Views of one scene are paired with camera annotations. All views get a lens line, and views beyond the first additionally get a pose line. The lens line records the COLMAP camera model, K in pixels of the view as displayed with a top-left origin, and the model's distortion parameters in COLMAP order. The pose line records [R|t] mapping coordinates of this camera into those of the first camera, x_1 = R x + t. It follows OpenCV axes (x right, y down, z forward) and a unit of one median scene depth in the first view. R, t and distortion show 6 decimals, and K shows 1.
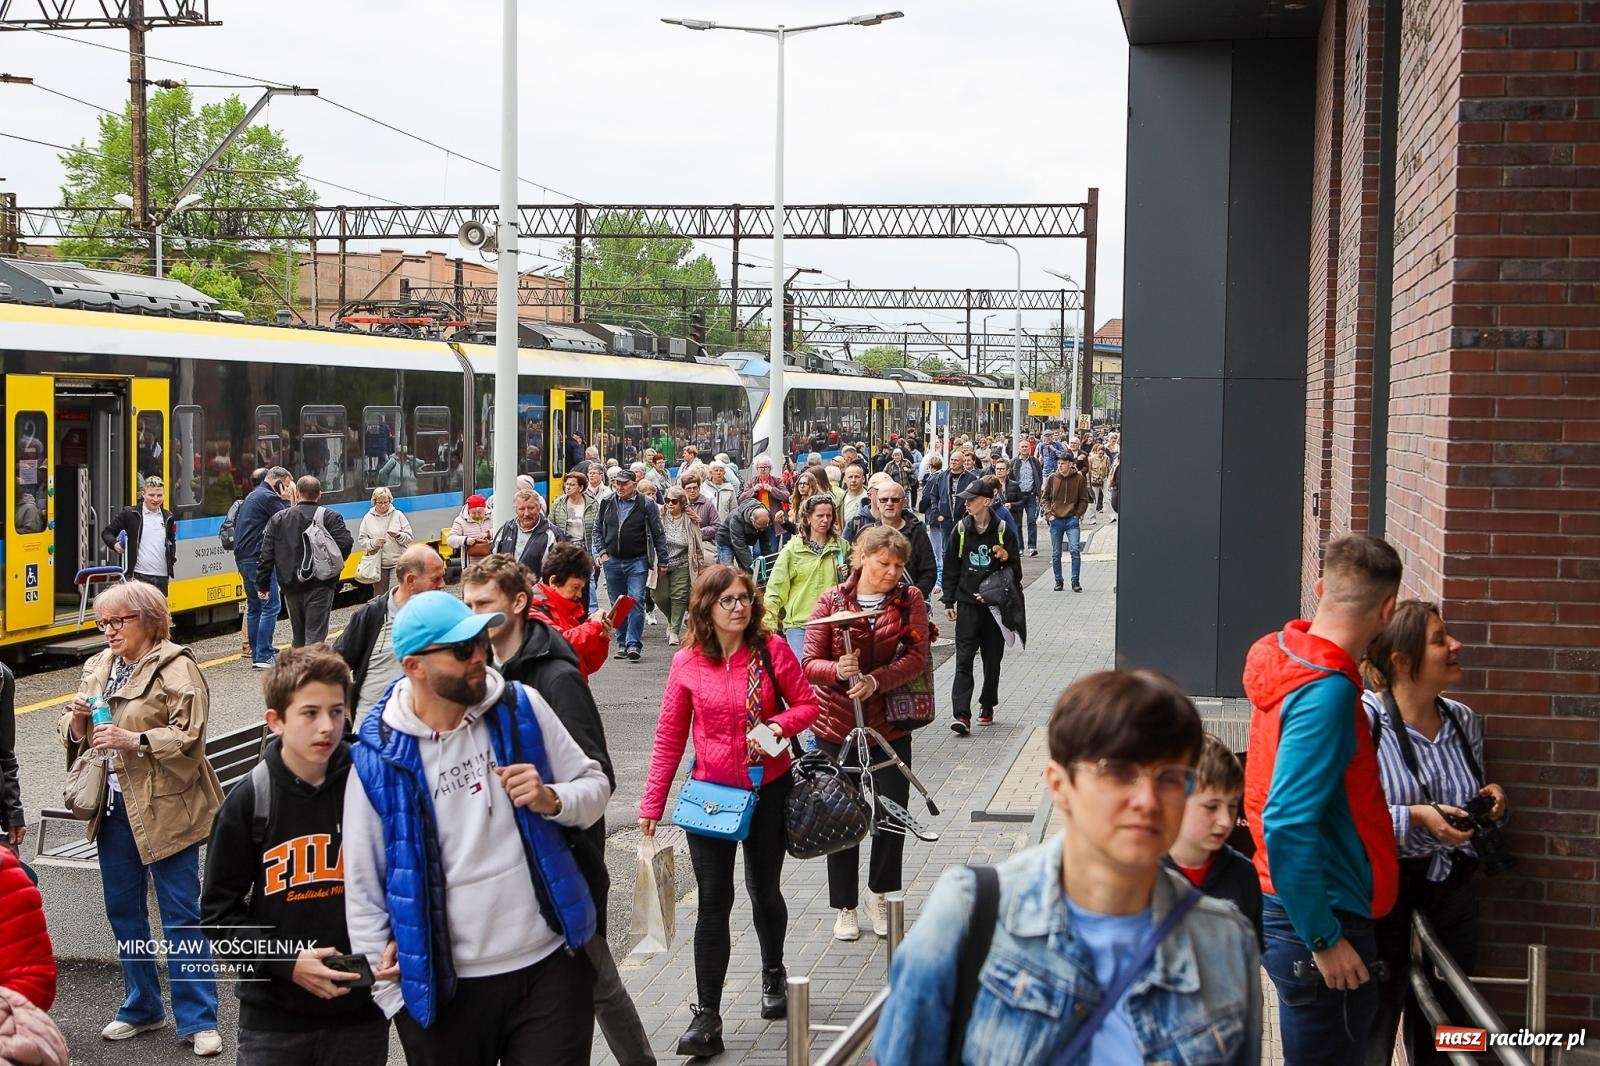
lens RADIAL K [[2184.4, 0, 797.1], [0, 2184.4, 557.0], [0, 0, 1]] dist [0.010956, -0.022479]
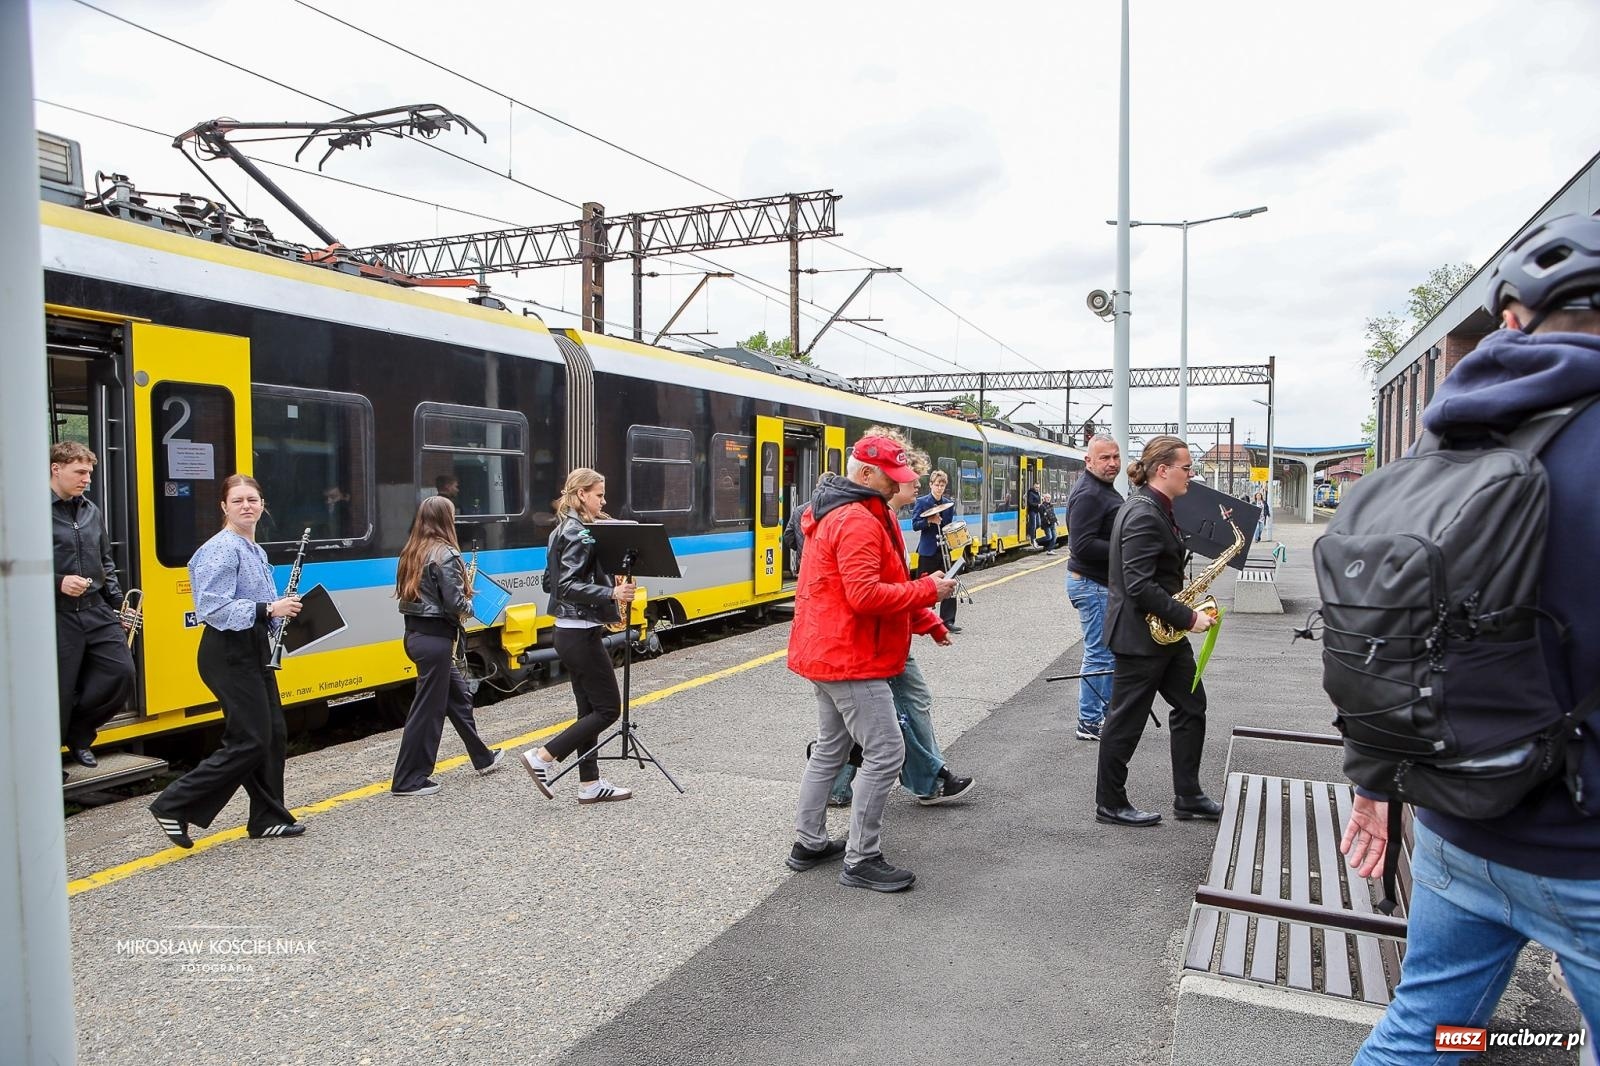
lens RADIAL K [[1072.5, 0, 809.4], [0, 1072.5, 557.1], [0, 0, 1]] dist [-0.095215, 0.060259]
pose [[0.975745, 0.004884, -0.218857, -0.153030], [-0.006639, 0.999951, -0.007287, 0.012453], [0.218811, 0.008564, 0.975730, 0.285714]]
